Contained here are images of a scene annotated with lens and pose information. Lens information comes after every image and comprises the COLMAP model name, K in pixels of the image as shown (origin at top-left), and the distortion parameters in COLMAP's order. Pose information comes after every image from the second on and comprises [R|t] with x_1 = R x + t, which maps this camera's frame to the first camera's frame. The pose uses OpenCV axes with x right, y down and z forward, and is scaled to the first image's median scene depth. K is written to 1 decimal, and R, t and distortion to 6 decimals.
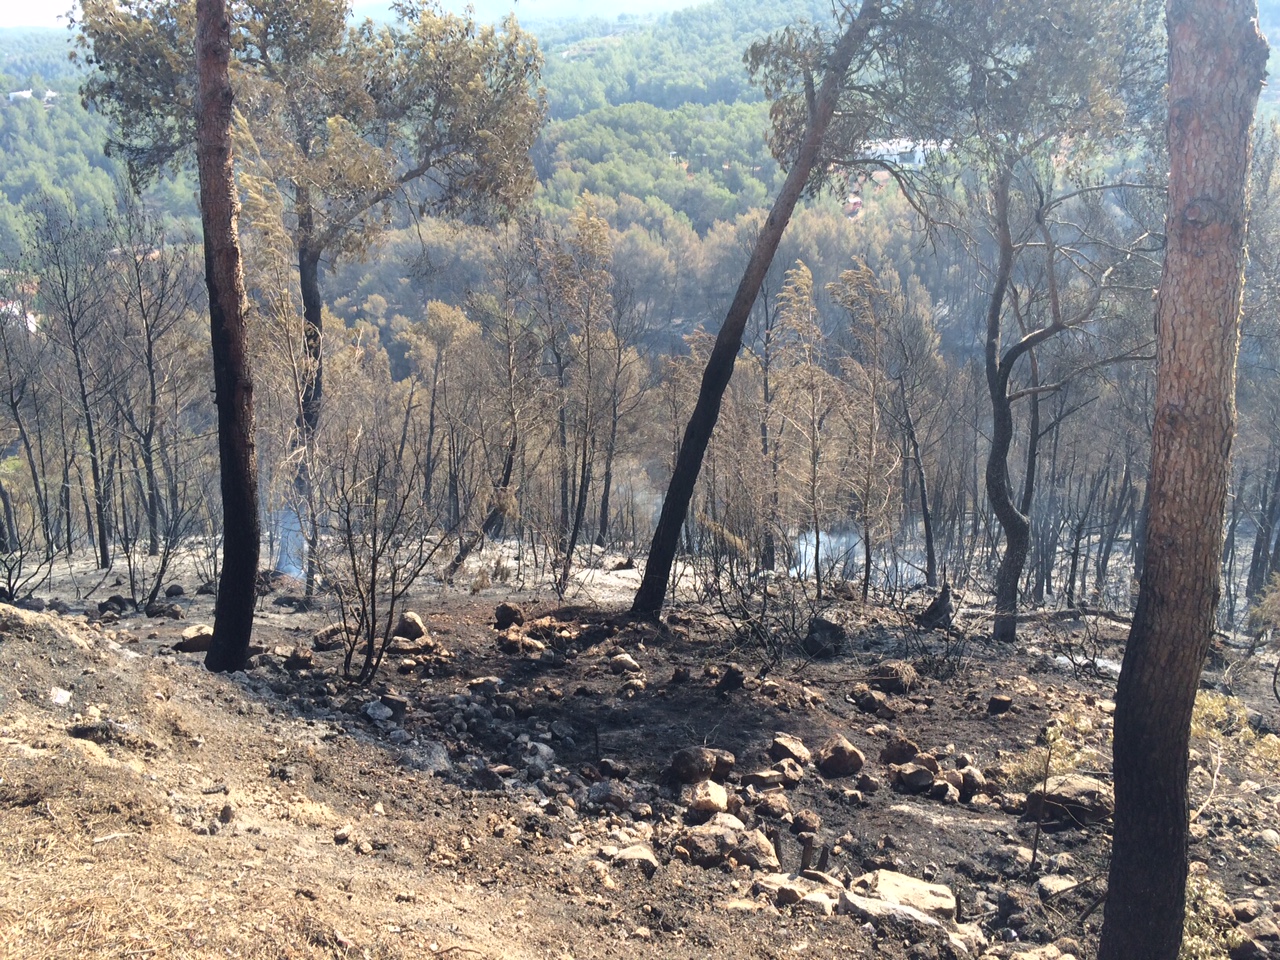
lens RADIAL K [[1072.1, 0, 640.0], [0, 1072.1, 480.0], [0, 0, 1]] dist [0.040080, -0.005678]
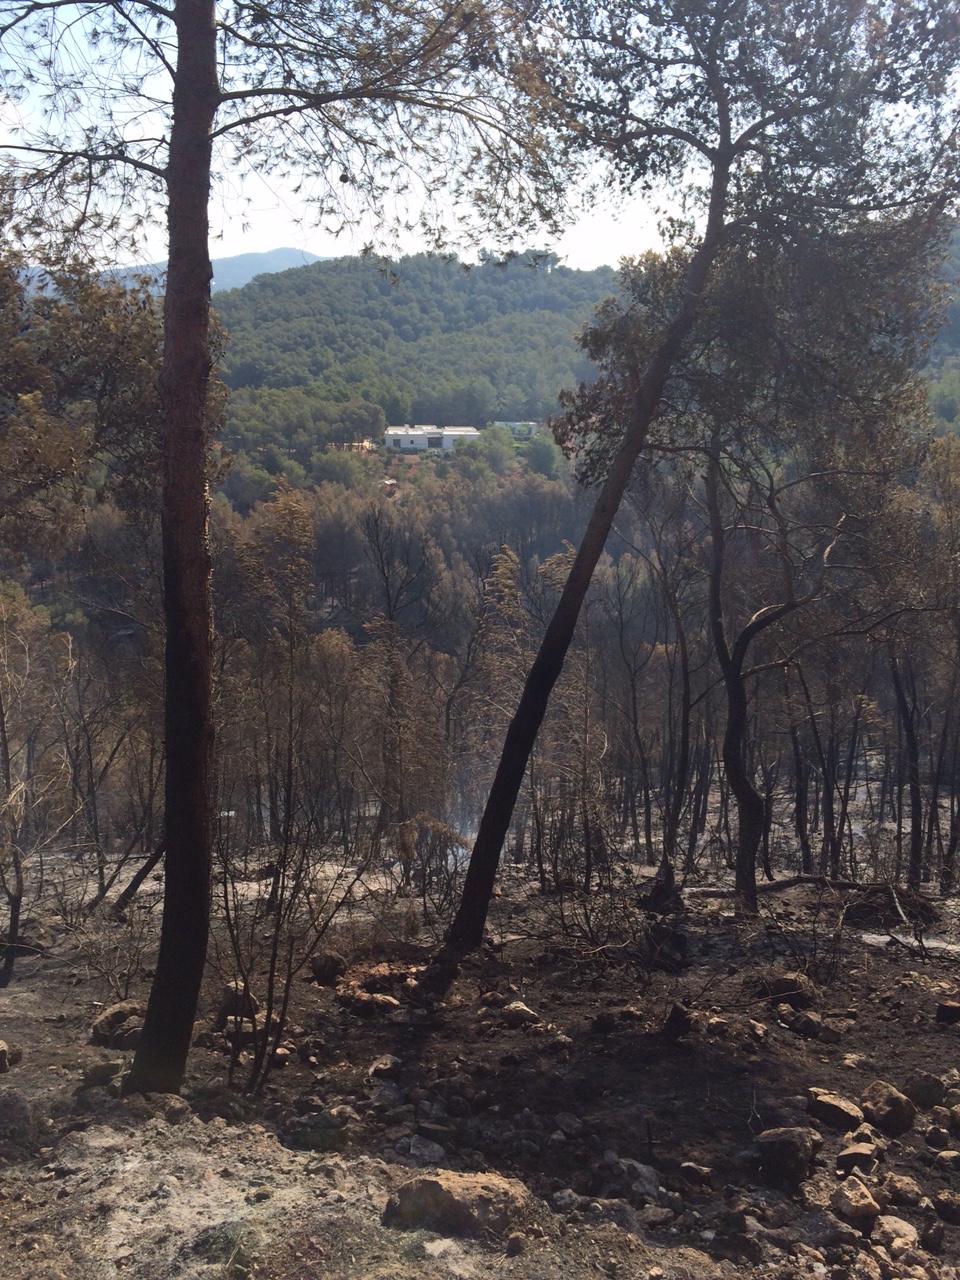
lens RADIAL K [[1072.1, 0, 480.0], [0, 1072.1, 640.0], [0, 0, 1]] dist [0.040080, -0.005678]
pose [[0.960339, -0.041496, 0.275730, -0.147907], [0.070916, 0.992696, -0.097597, -0.024462], [-0.269666, 0.113279, 0.956268, 0.079902]]
